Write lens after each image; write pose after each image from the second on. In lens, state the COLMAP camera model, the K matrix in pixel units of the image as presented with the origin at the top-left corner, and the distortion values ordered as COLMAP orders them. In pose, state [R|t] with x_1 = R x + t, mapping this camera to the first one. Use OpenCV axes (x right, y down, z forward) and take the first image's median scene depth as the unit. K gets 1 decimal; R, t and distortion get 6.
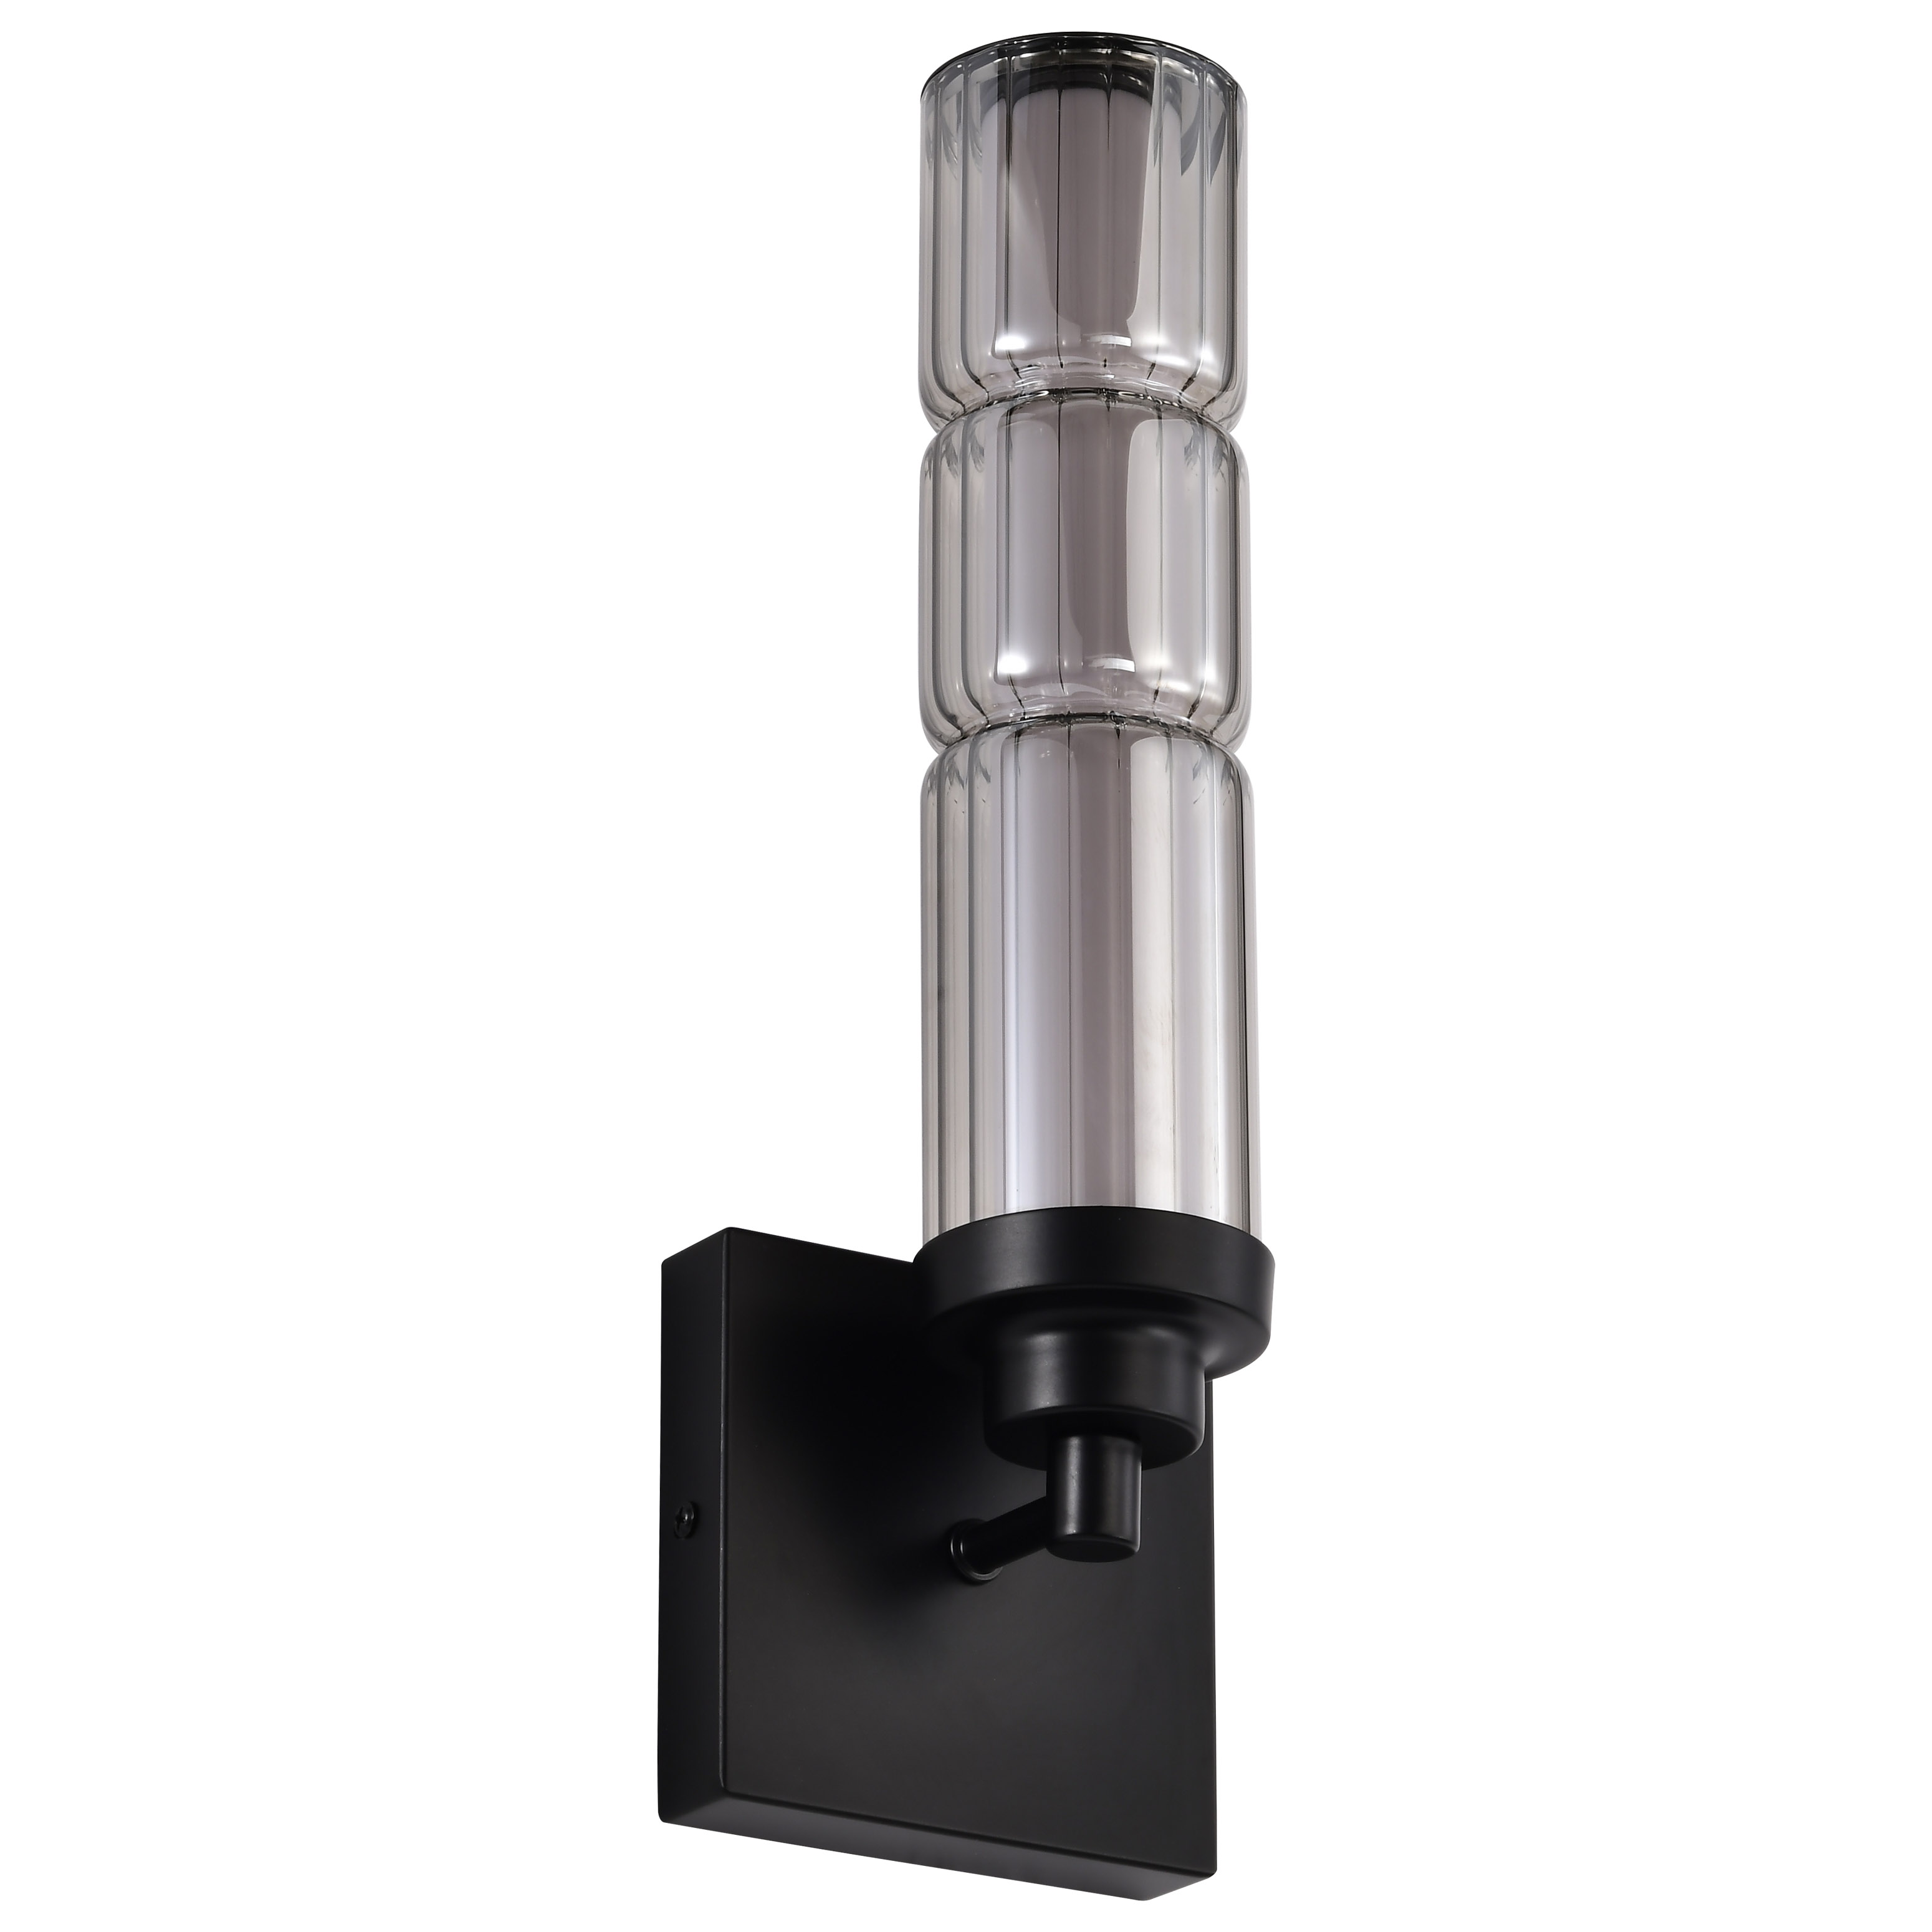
lens RADIAL K [[10909.0, 0, 966.0], [0, 10909.0, 966.0], [0, 0, 1]] dist [0.678017, 14.342421]
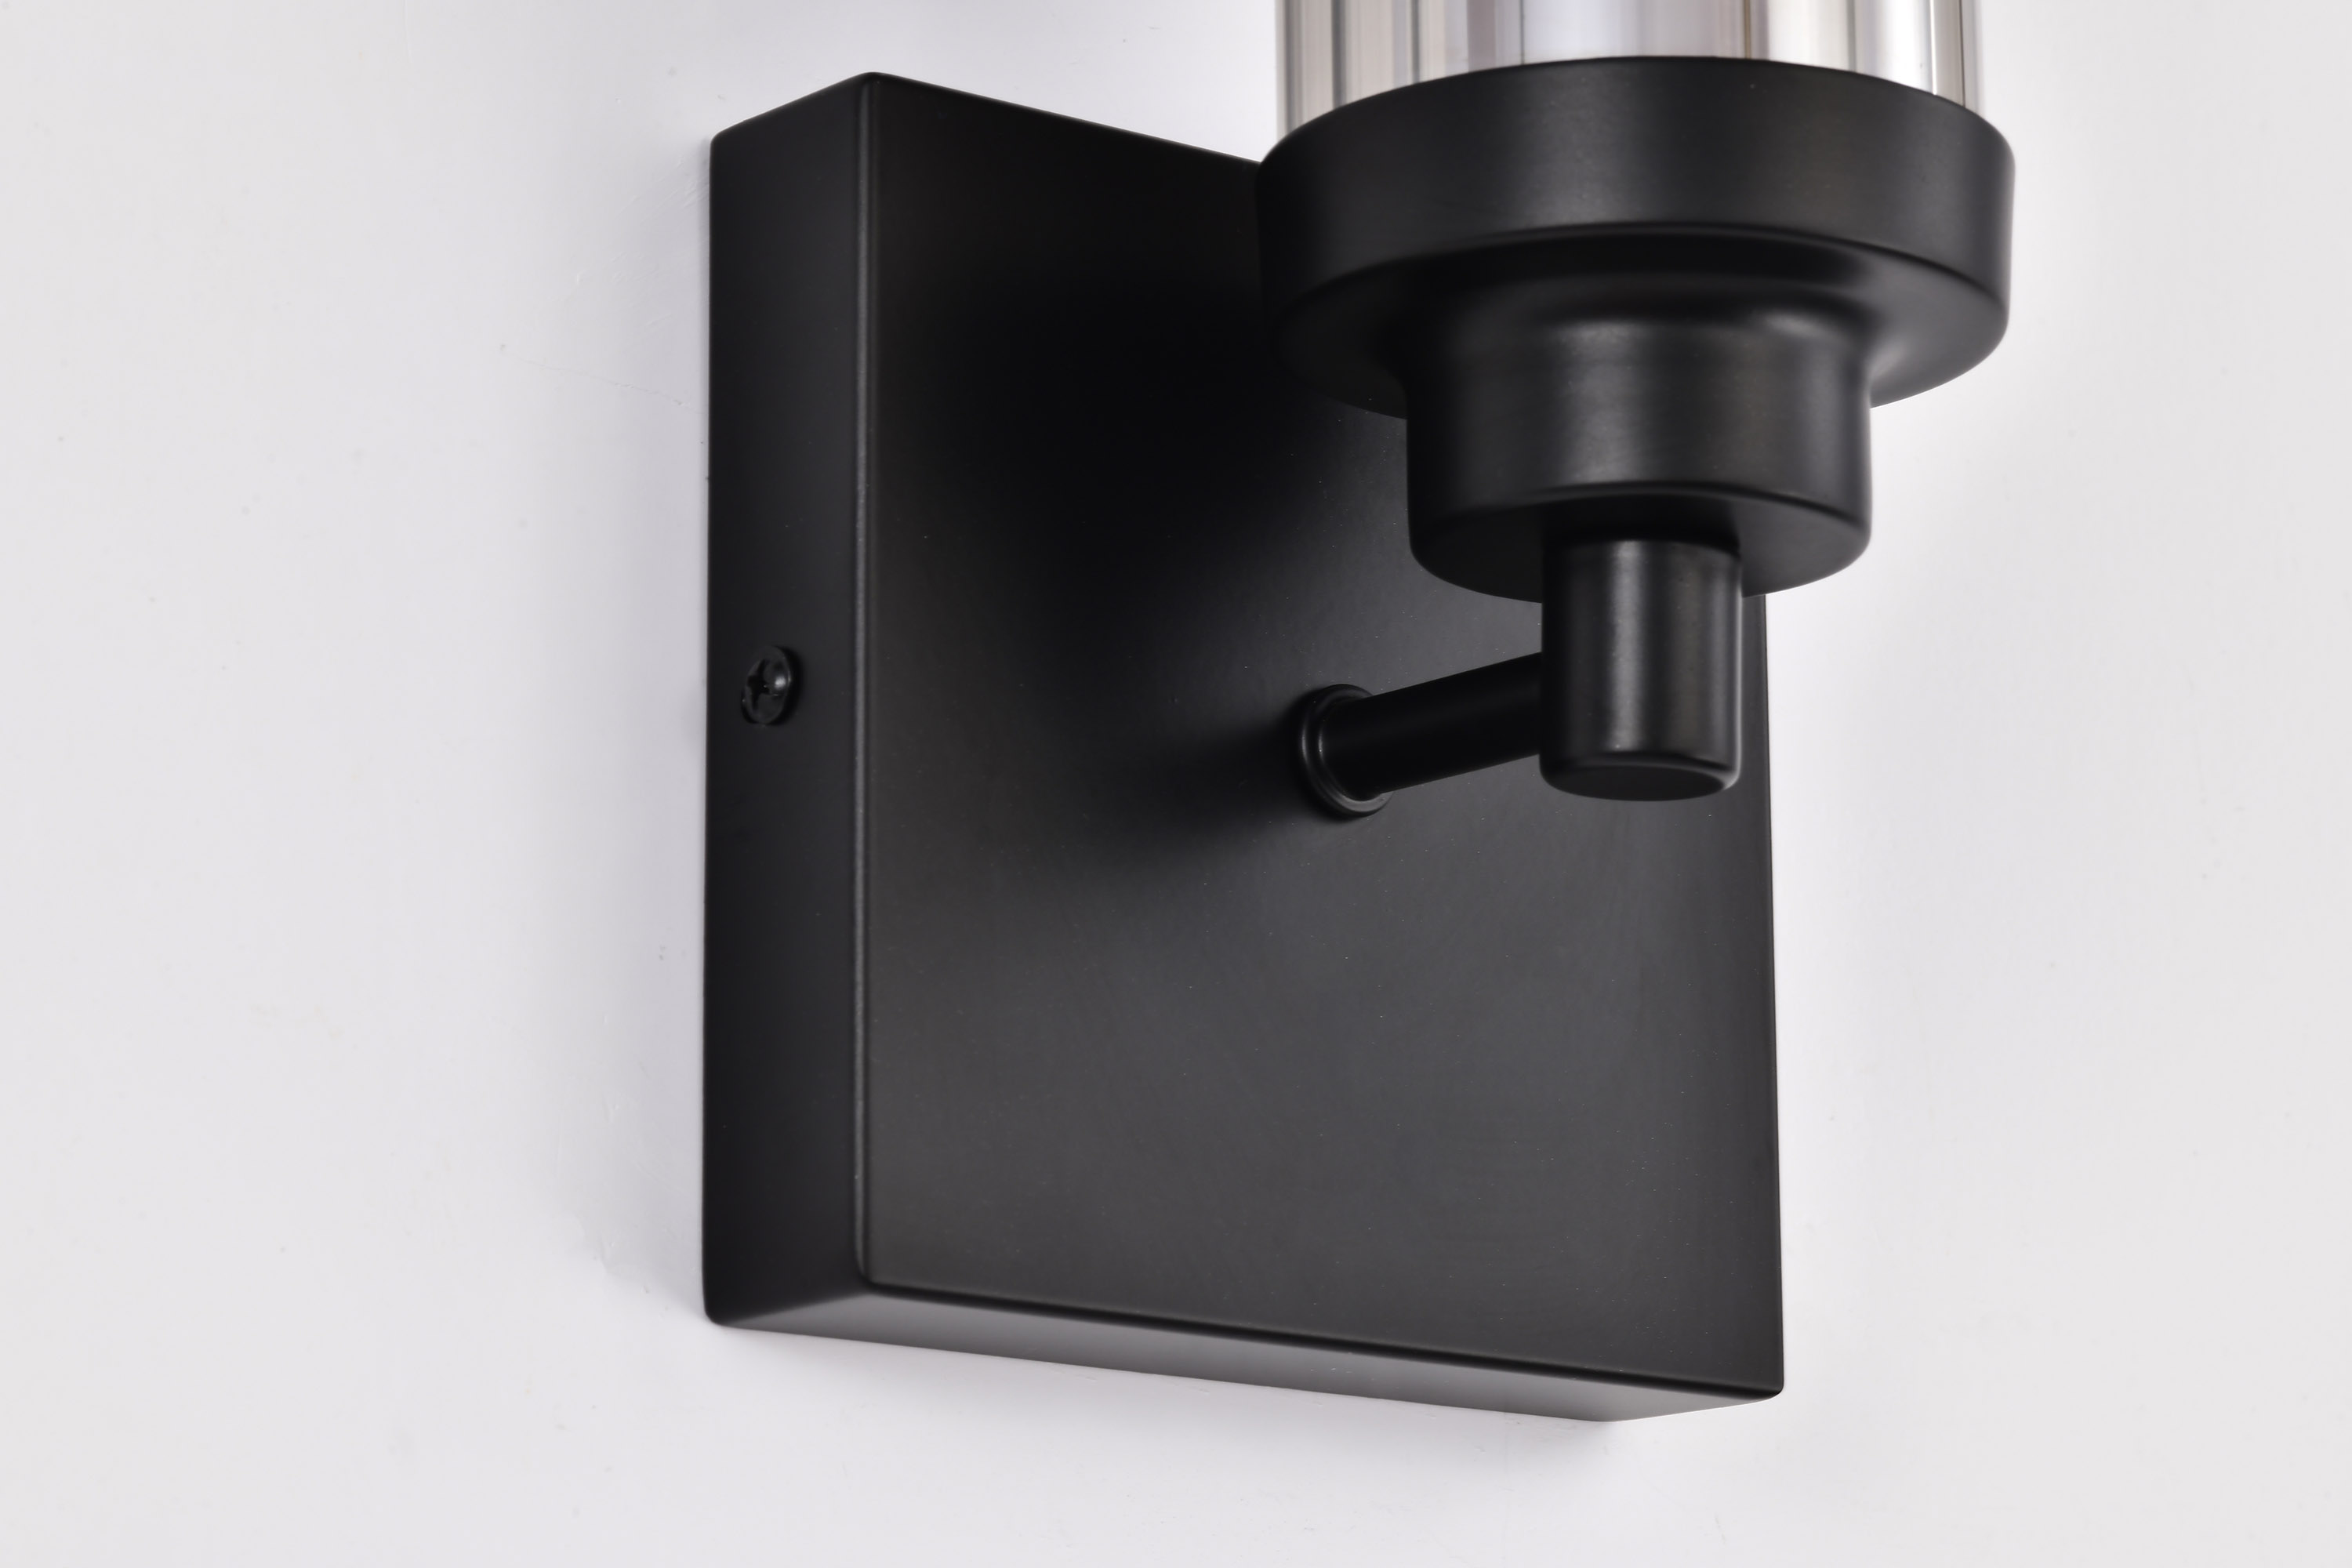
lens RADIAL K [[7128.1, 0, 1176.0], [0, 7128.1, 784.0], [0, 0, 1]] dist [-0.048624, -0.122953]
pose [[0.993904, 0.022054, 0.108022, -0.041201], [-0.034075, 0.993265, 0.110739, 0.020075], [-0.104852, -0.113744, 0.987962, 0.690216]]
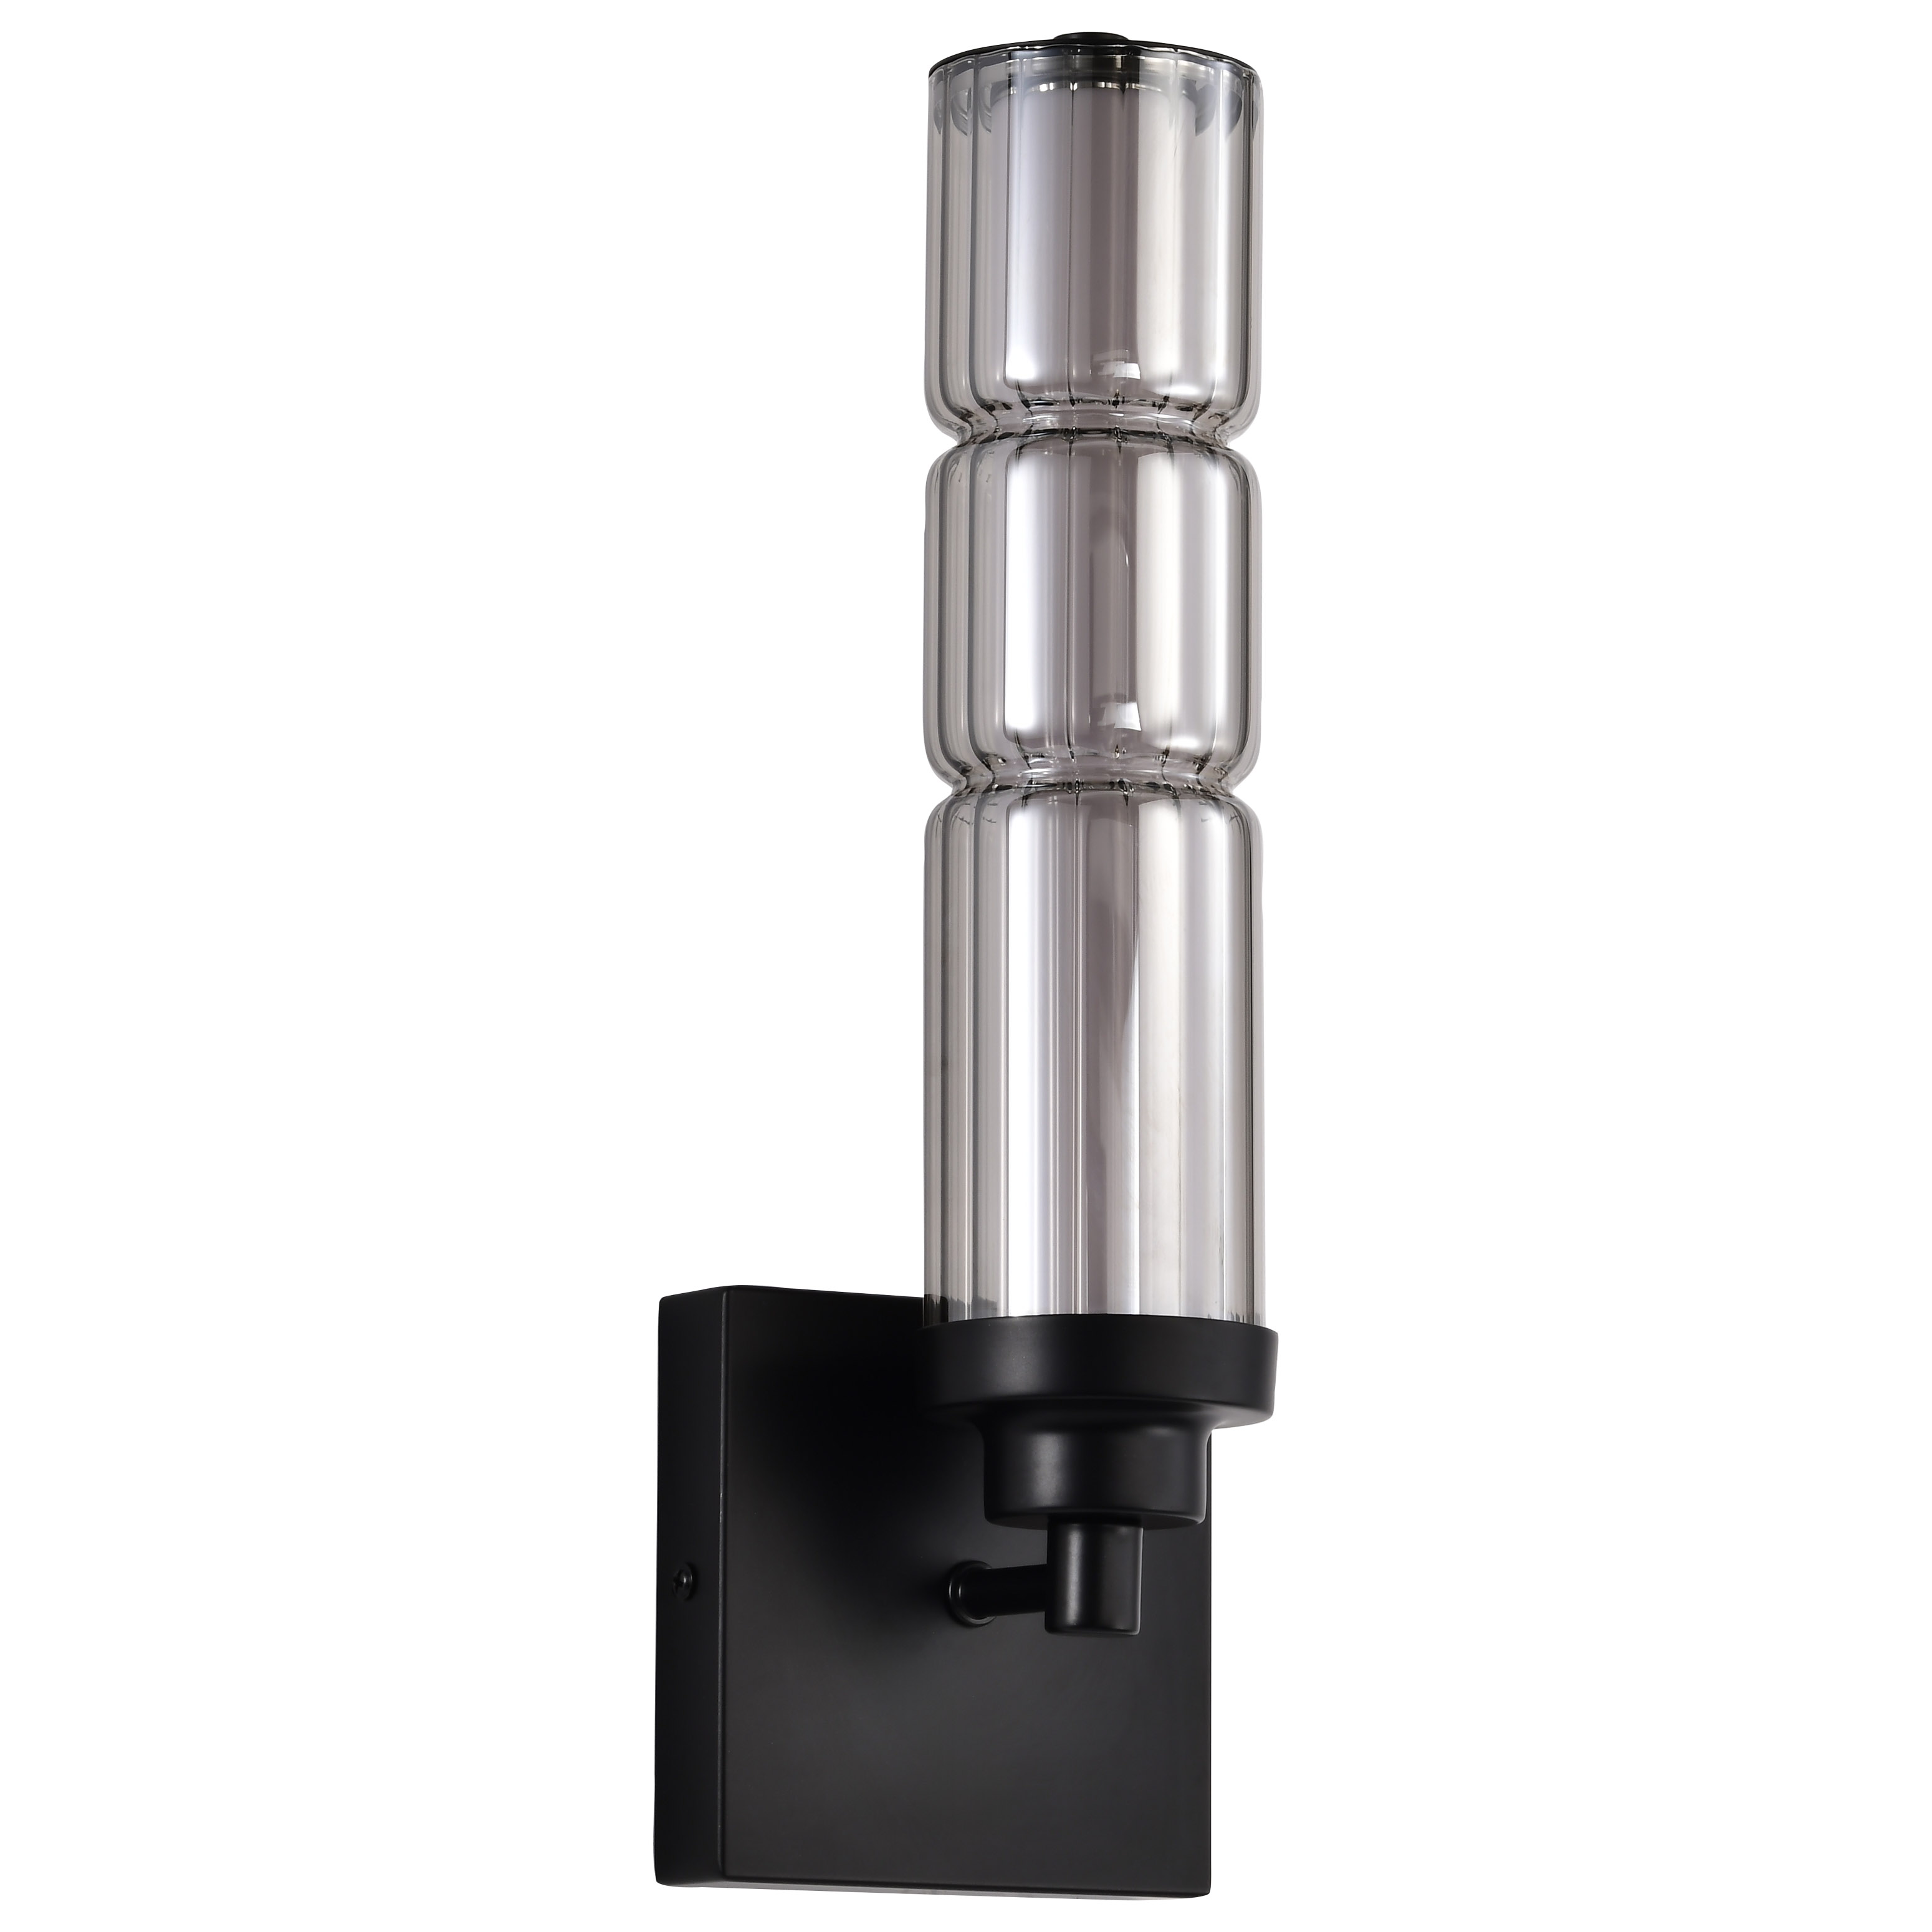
lens RADIAL K [[10909.0, 0, 966.0], [0, 10909.0, 966.0], [0, 0, 1]] dist [0.678017, 14.342421]
pose [[0.999974, 0.007064, 0.001482, -0.001818], [-0.007218, 0.979606, 0.200798, -0.203924], [-0.000033, -0.200804, 0.979631, 0.033087]]
